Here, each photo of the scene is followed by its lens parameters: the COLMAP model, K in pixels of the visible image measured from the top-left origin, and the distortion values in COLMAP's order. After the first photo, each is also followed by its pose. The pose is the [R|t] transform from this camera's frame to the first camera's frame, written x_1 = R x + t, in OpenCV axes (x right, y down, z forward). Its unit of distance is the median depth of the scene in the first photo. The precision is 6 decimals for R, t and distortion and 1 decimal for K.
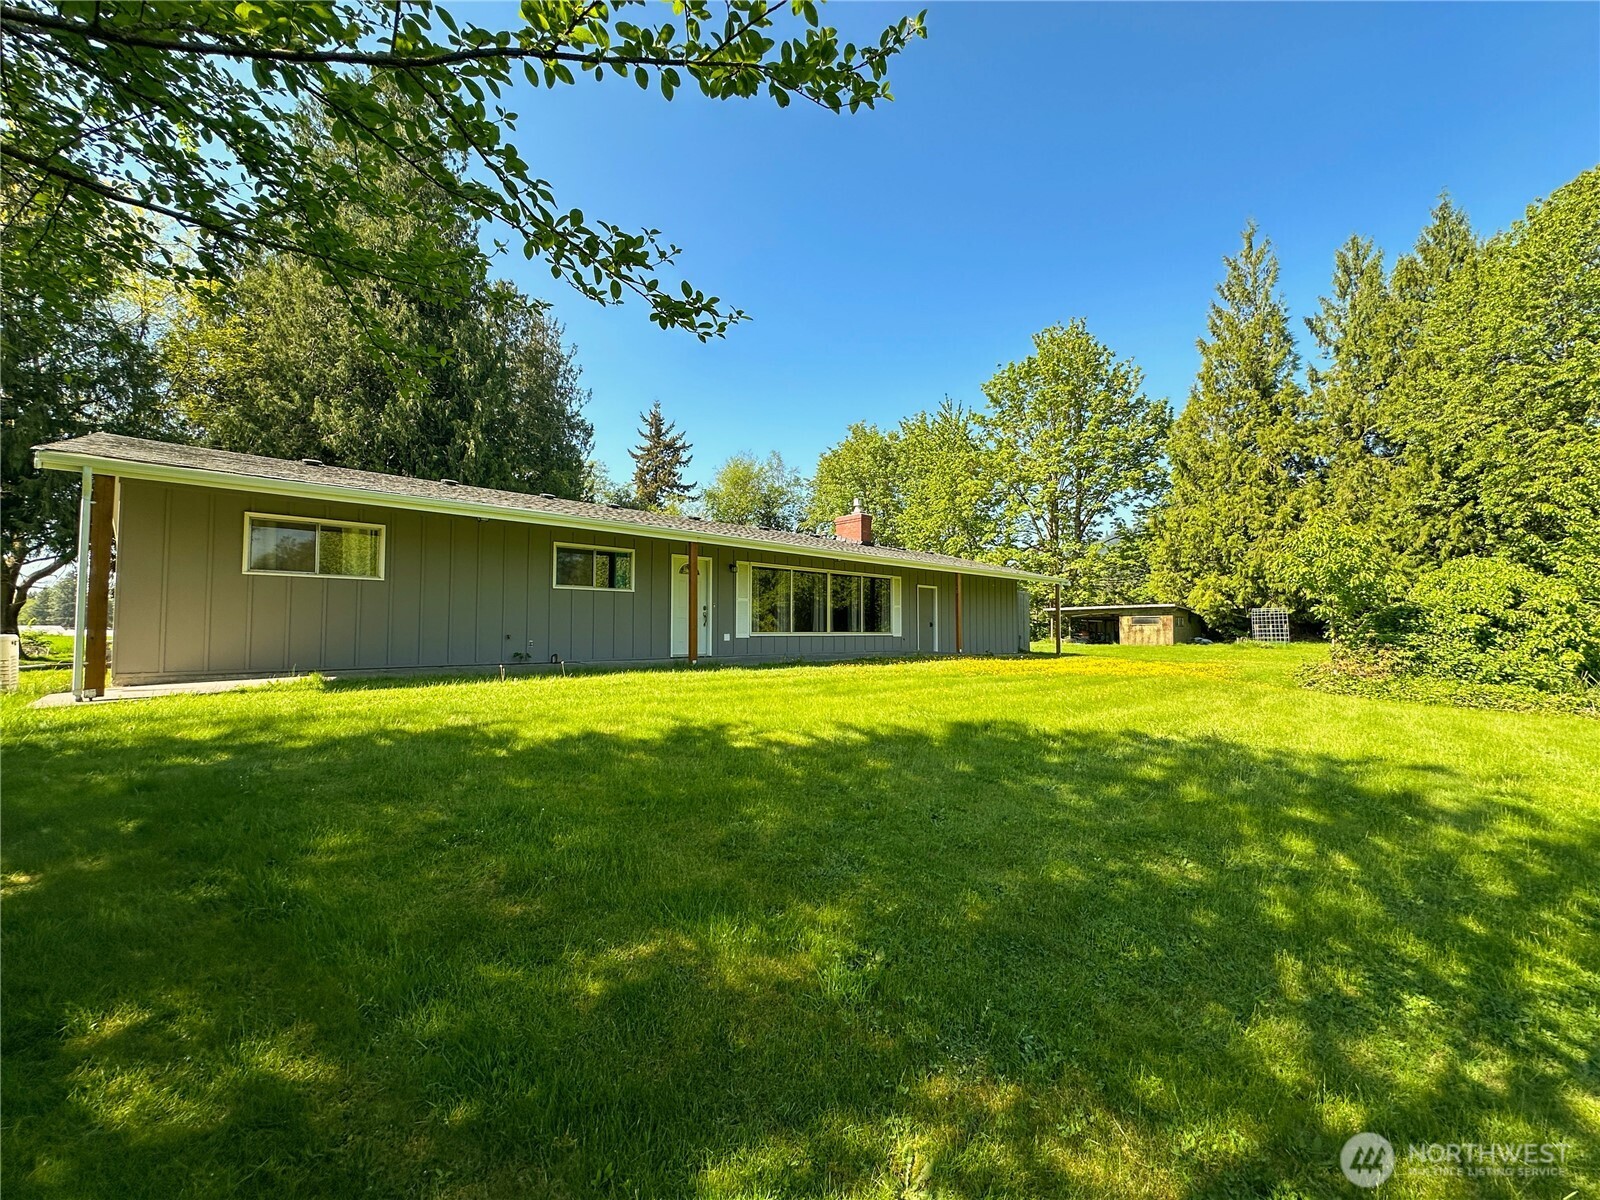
lens RADIAL K [[638.0, 0, 800.4], [0, 638.0, 600.7], [0, 0, 1]] dist [-0.002462, 0.001143]
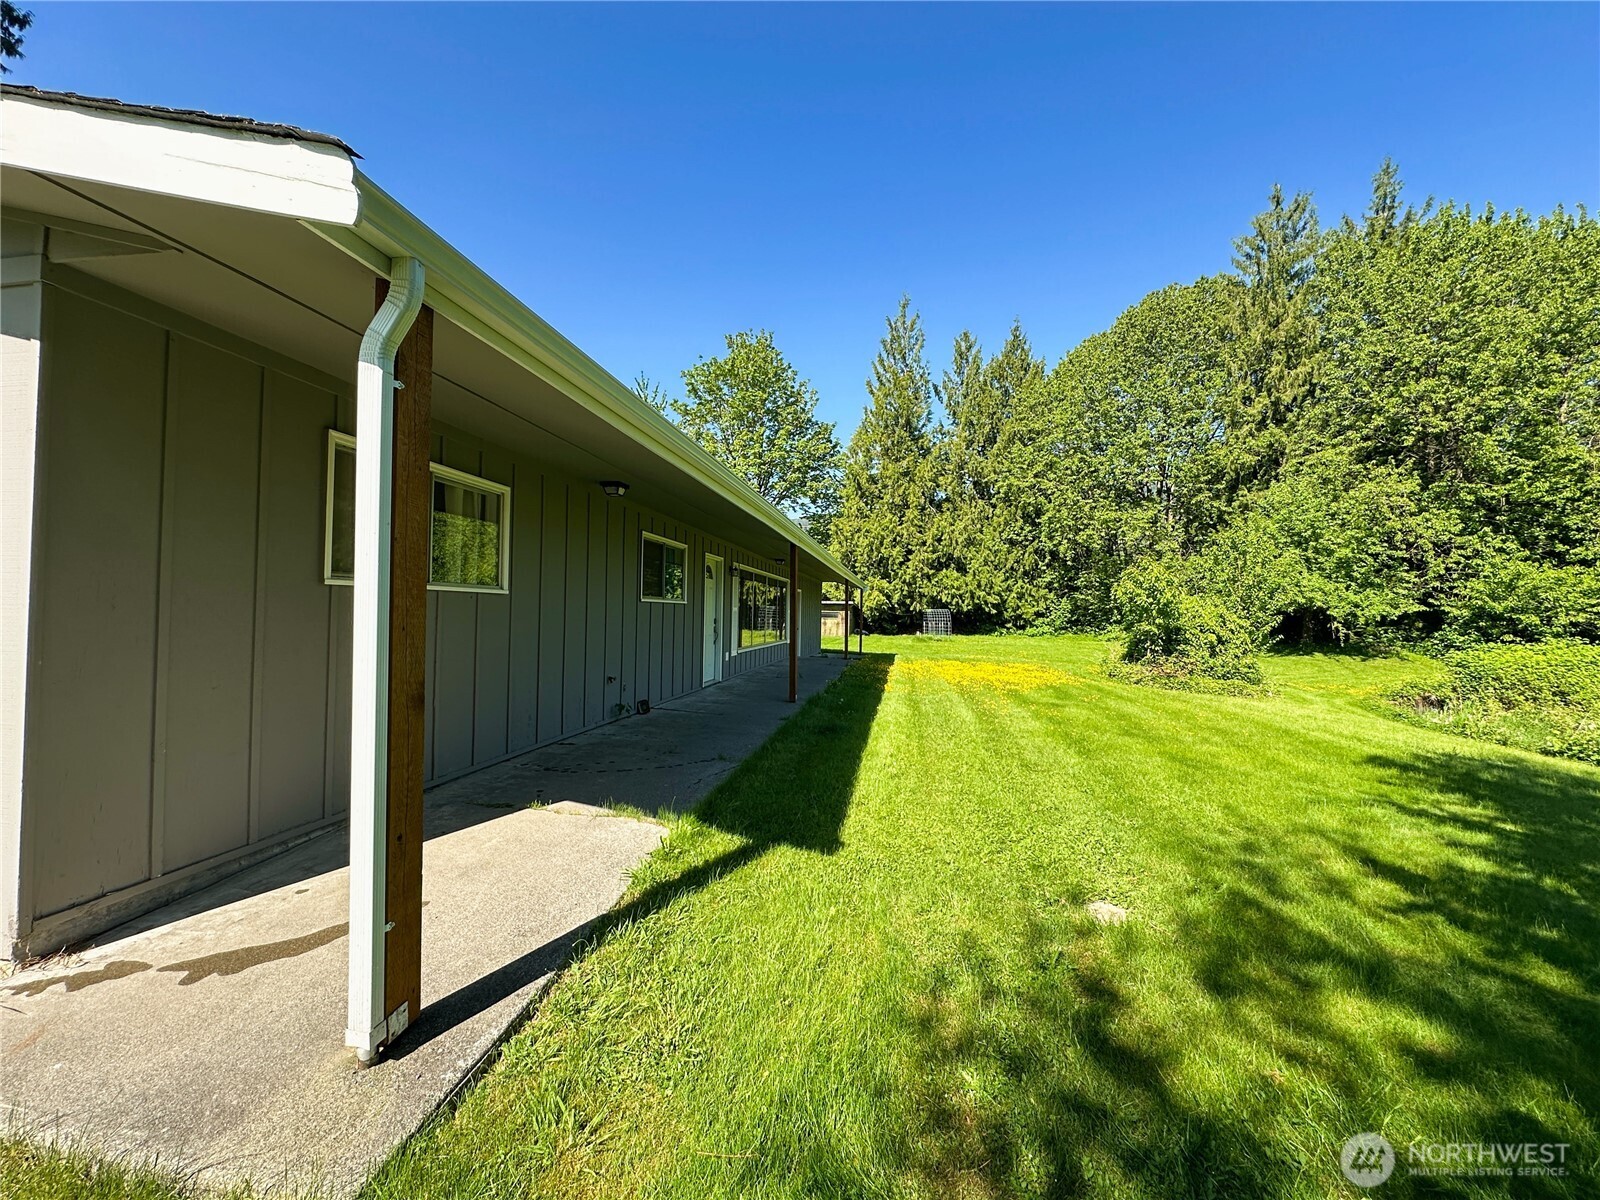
lens RADIAL K [[638.0, 0, 802.1], [0, 638.0, 600.3], [0, 0, 1]] dist [-0.002462, 0.001143]
pose [[0.806475, 0.028803, 0.590566, -0.181862], [-0.046717, 0.998794, 0.015084, -0.010656], [-0.589419, -0.039754, 0.806849, 0.102112]]
